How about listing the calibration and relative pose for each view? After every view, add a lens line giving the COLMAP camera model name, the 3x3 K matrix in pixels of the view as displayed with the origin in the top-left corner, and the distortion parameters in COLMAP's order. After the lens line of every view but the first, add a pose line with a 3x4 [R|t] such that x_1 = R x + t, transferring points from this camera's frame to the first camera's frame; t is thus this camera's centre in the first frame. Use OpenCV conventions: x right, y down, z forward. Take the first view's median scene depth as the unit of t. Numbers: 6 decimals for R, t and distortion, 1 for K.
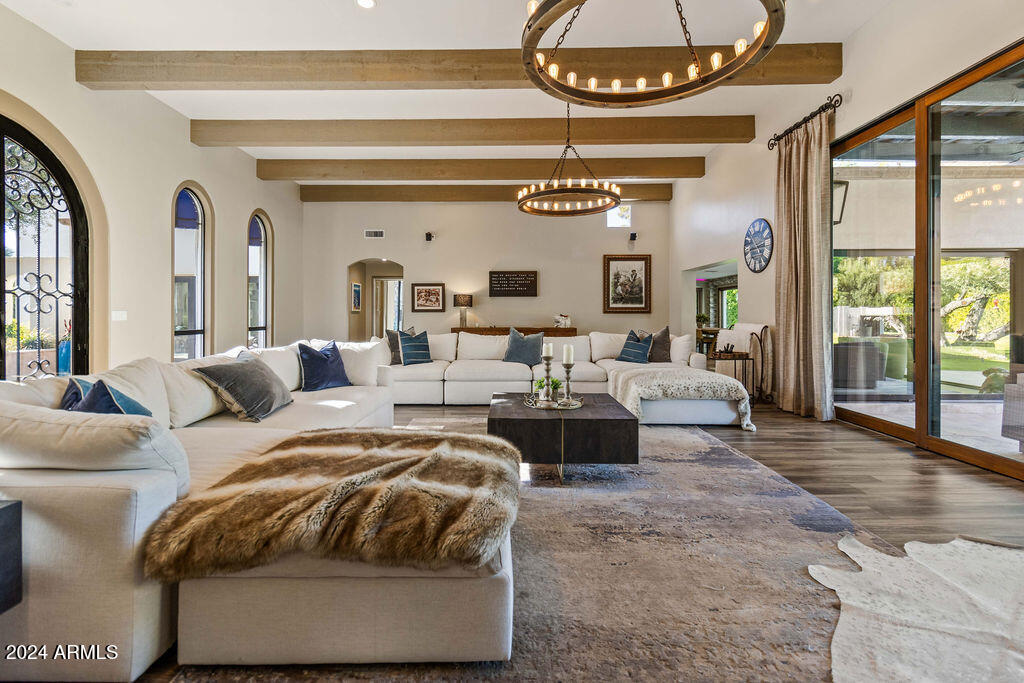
lens RADIAL K [[472.9, 0, 514.9], [0, 472.9, 316.4], [0, 0, 1]] dist [-0.001991, 0.001408]
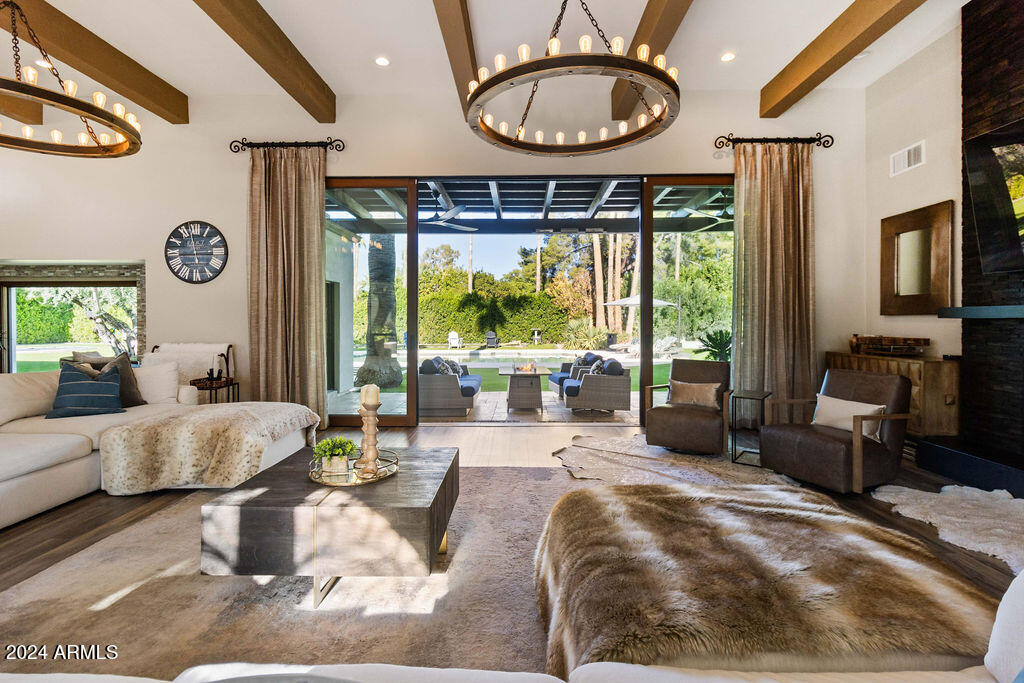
lens RADIAL K [[472.9, 0, 514.9], [0, 472.9, 316.4], [0, 0, 1]] dist [-0.001991, 0.001408]
pose [[0.008414, 0.008033, 0.999932, -0.260885], [0.006340, 0.999947, -0.008086, -0.018045], [-0.999945, 0.006408, 0.008362, 0.327978]]
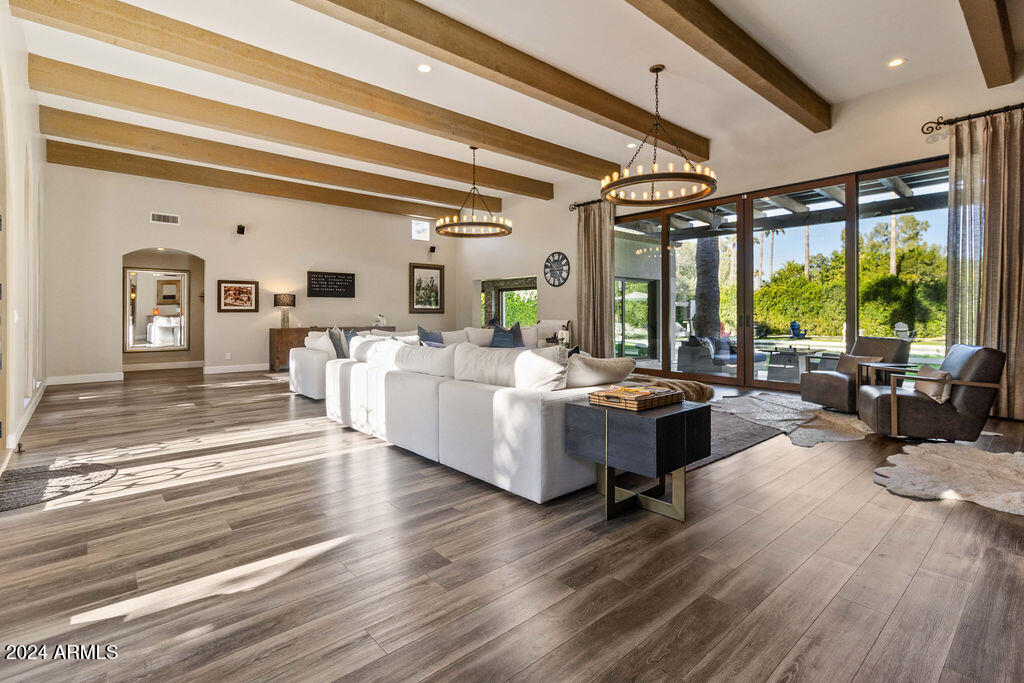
lens RADIAL K [[472.9, 0, 514.9], [0, 472.9, 316.4], [0, 0, 1]] dist [-0.001991, 0.001408]
pose [[0.747103, -0.006319, 0.664678, -0.482214], [0.005215, 0.999980, 0.003644, -0.001517], [-0.664688, 0.000744, 0.747121, -0.050306]]
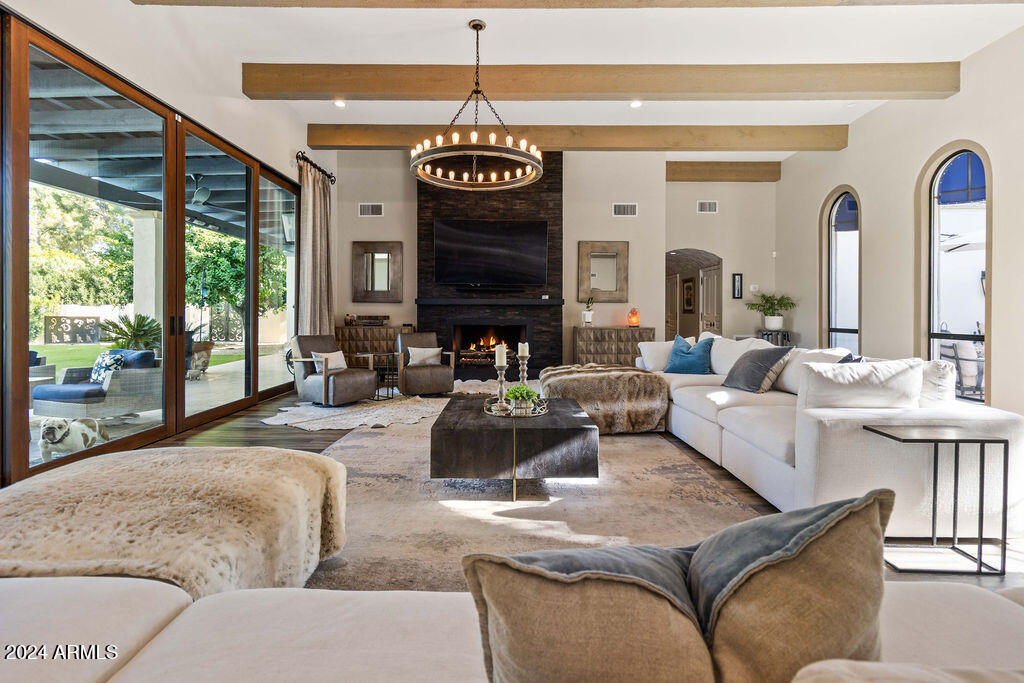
lens RADIAL K [[472.9, 0, 514.9], [0, 472.9, 316.4], [0, 0, 1]] dist [-0.001991, 0.001408]
pose [[-0.999992, -0.003871, 0.000770, 0.027814], [-0.003861, 0.999905, 0.013206, -0.006440], [-0.000821, 0.013203, -0.999913, 0.837086]]
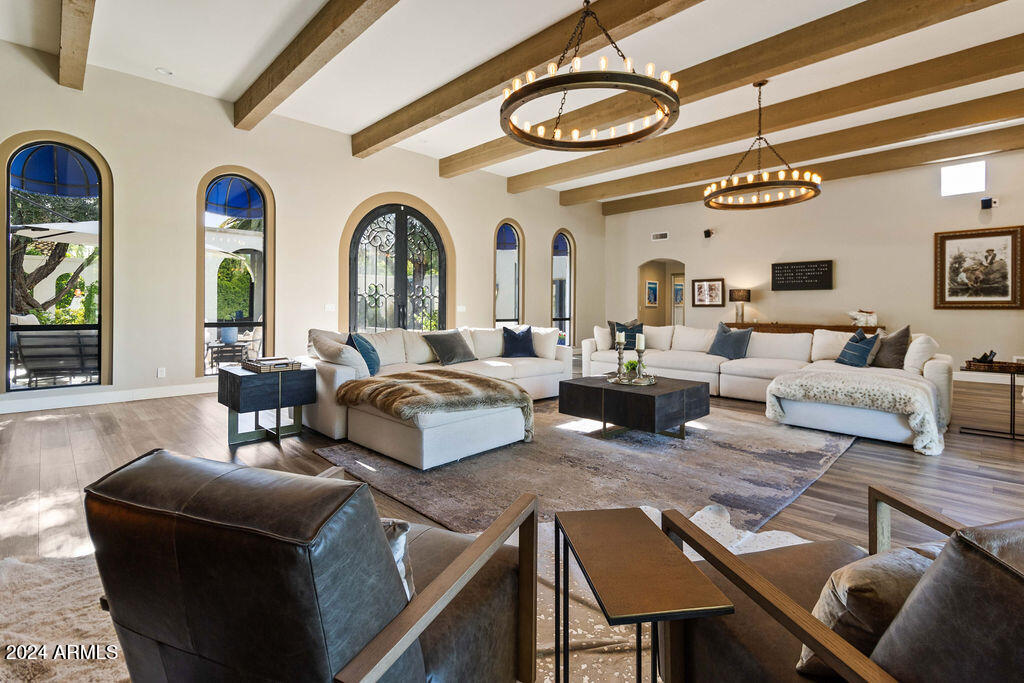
lens RADIAL K [[472.9, 0, 514.9], [0, 472.9, 316.4], [0, 0, 1]] dist [-0.001991, 0.001408]
pose [[0.710249, 0.016791, -0.703750, 0.301885], [-0.008479, 0.999847, 0.015297, -0.000491], [0.703899, -0.004898, 0.710283, -0.037903]]
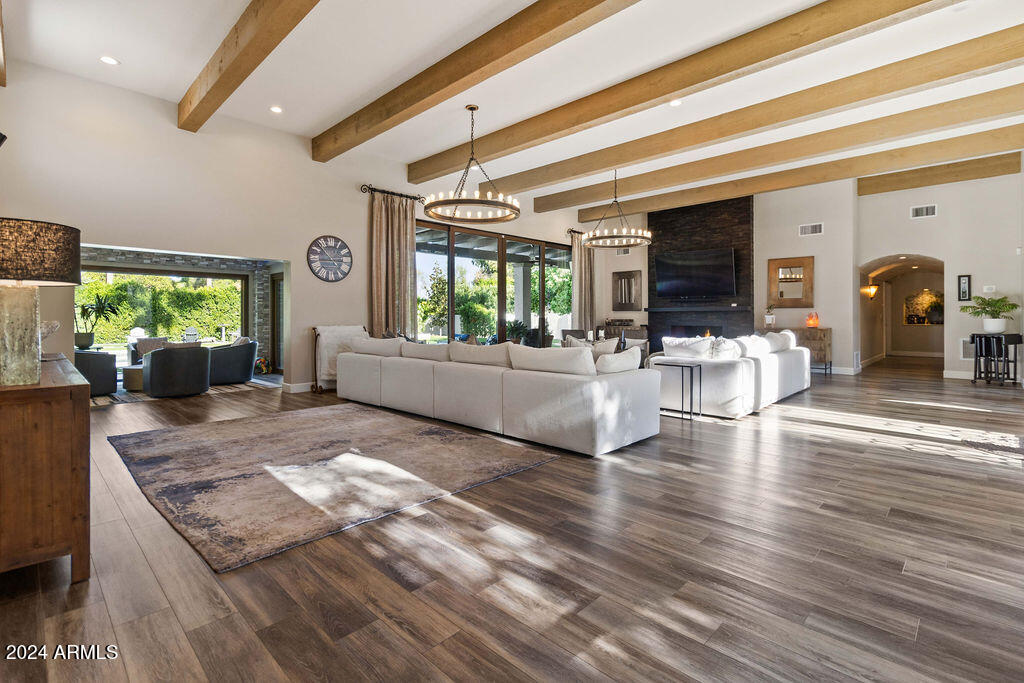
lens RADIAL K [[472.9, 0, 514.9], [0, 472.9, 316.4], [0, 0, 1]] dist [-0.001991, 0.001408]
pose [[-0.719343, 0.002164, 0.694652, -0.480381], [0.003772, 0.999993, 0.000790, -0.006131], [-0.694645, 0.003188, -0.719346, 1.190073]]
